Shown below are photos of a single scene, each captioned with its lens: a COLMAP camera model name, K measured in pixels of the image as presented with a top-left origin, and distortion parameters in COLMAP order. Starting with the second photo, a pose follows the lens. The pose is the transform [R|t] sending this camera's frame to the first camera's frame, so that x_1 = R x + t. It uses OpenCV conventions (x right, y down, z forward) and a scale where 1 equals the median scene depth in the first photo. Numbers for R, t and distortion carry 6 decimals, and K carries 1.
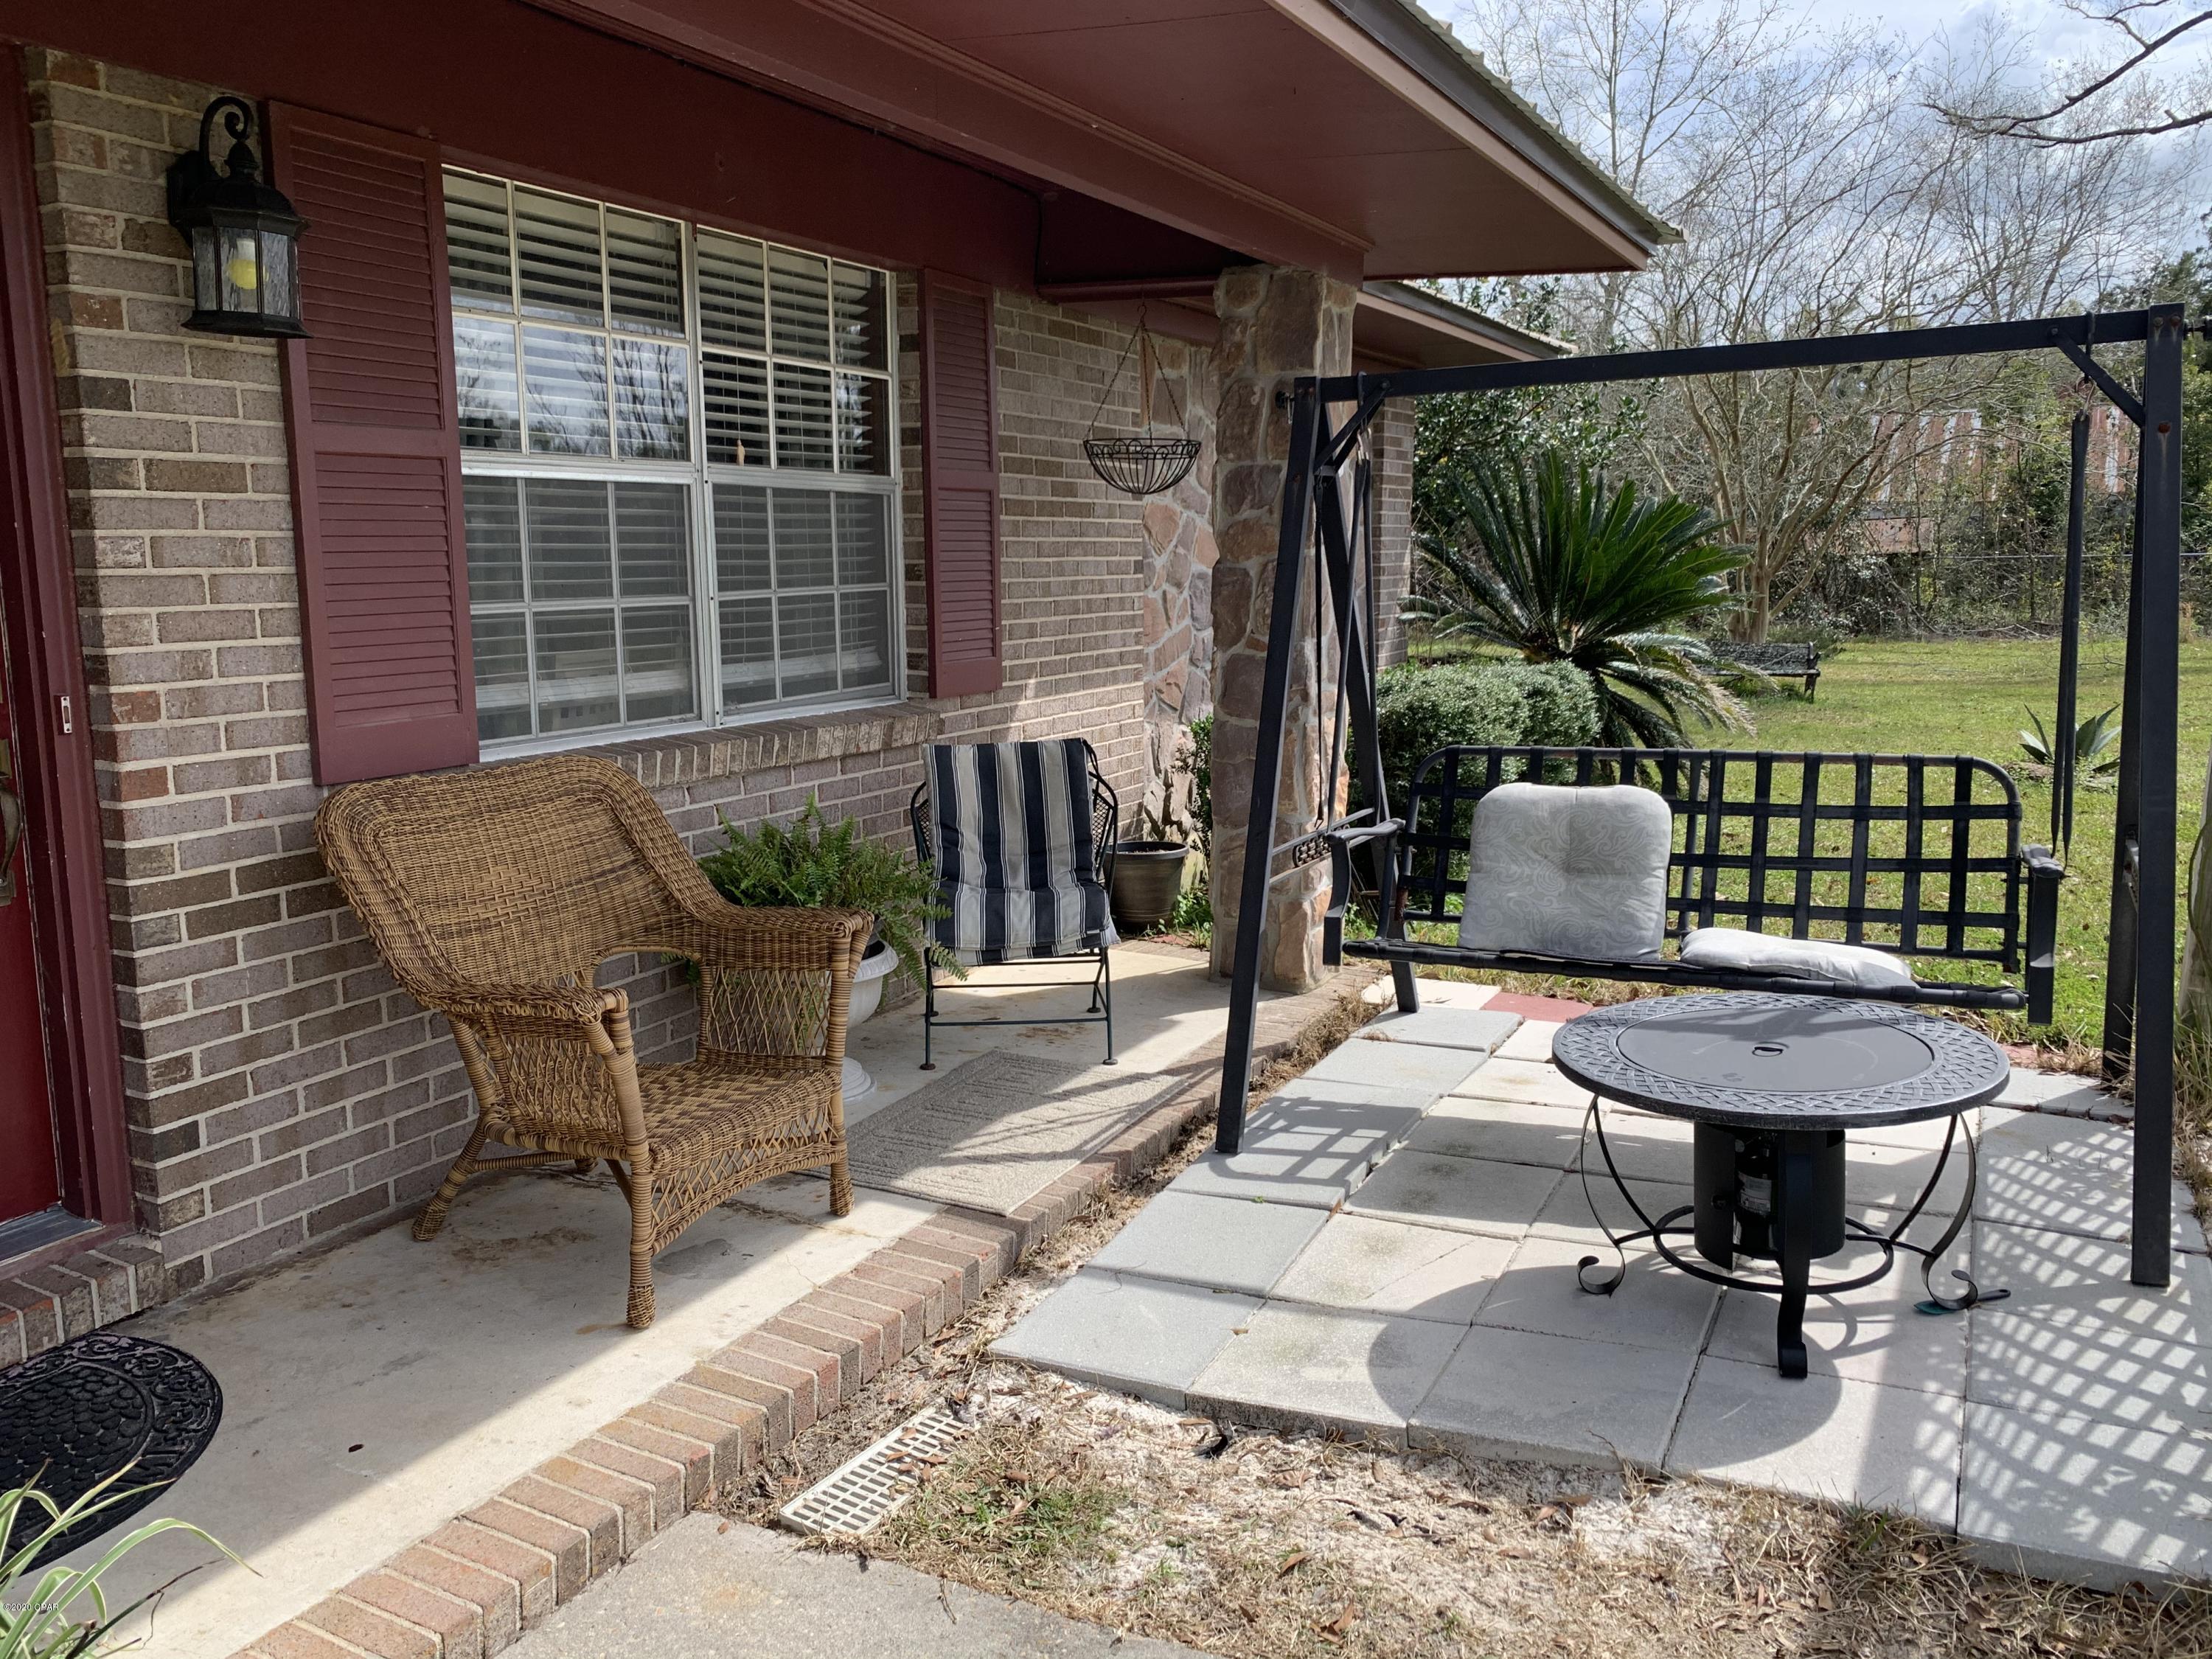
lens RADIAL K [[1681.5, 0, 1101.3], [0, 1681.5, 829.9], [0, 0, 1]] dist [0.017017, -0.023885]
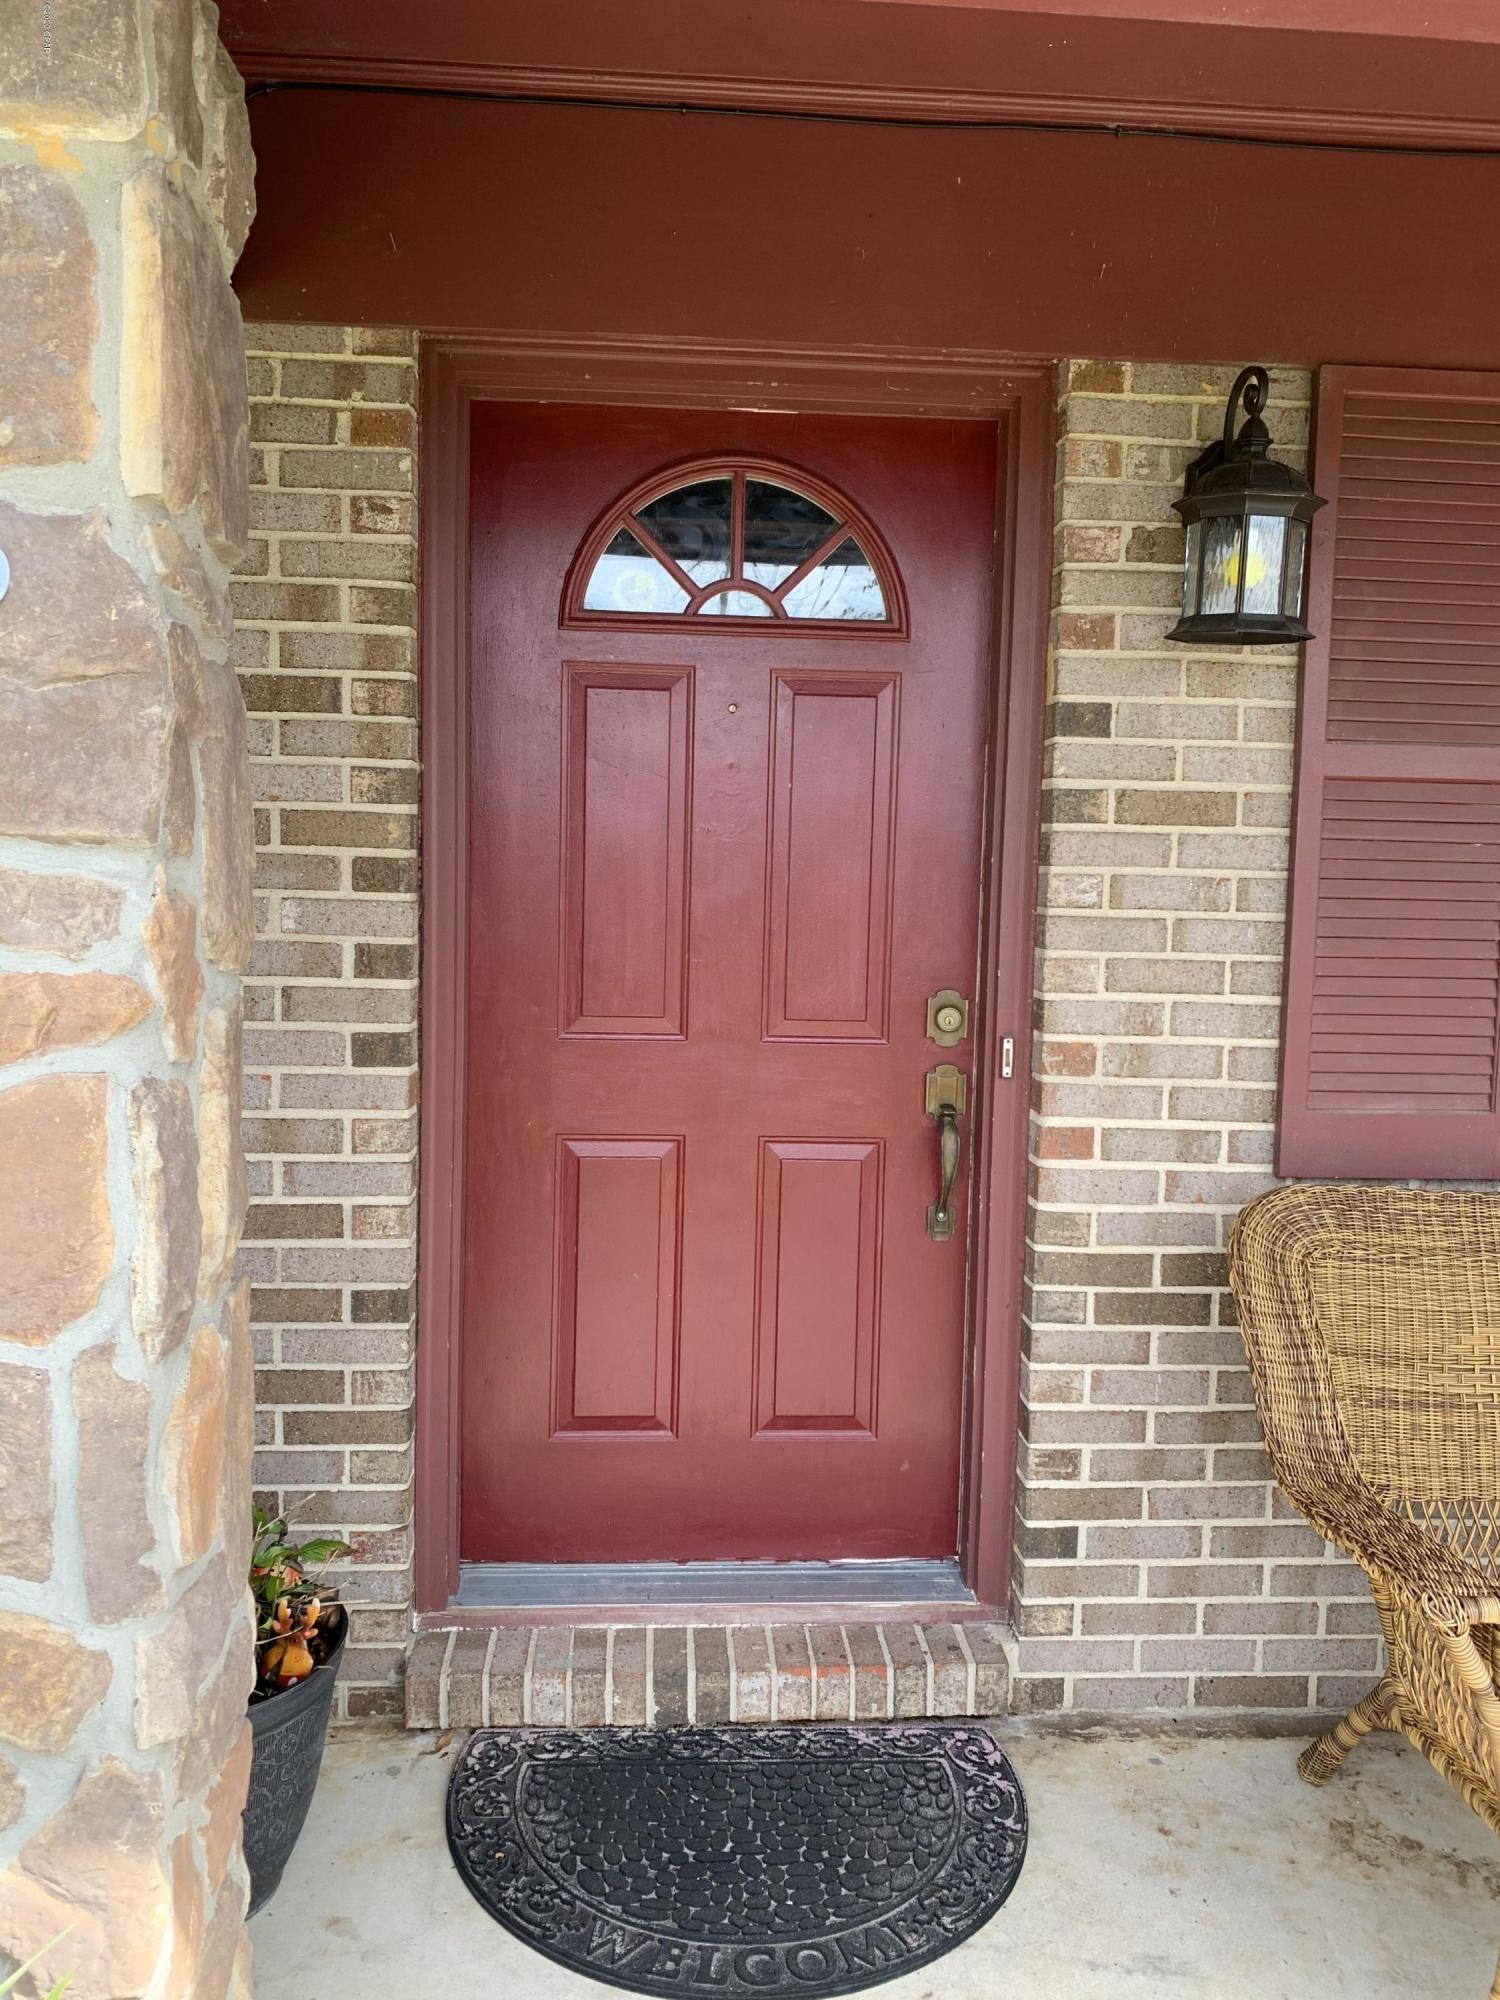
lens RADIAL K [[1520.4, 0, 747.6], [0, 1520.4, 981.7], [0, 0, 1]] dist [0.017017, -0.023885]
pose [[0.520638, 0.084885, -0.849547, 0.028320], [-0.168749, 0.985647, -0.004933, -0.078070], [0.836935, 0.145929, 0.527489, 0.404292]]
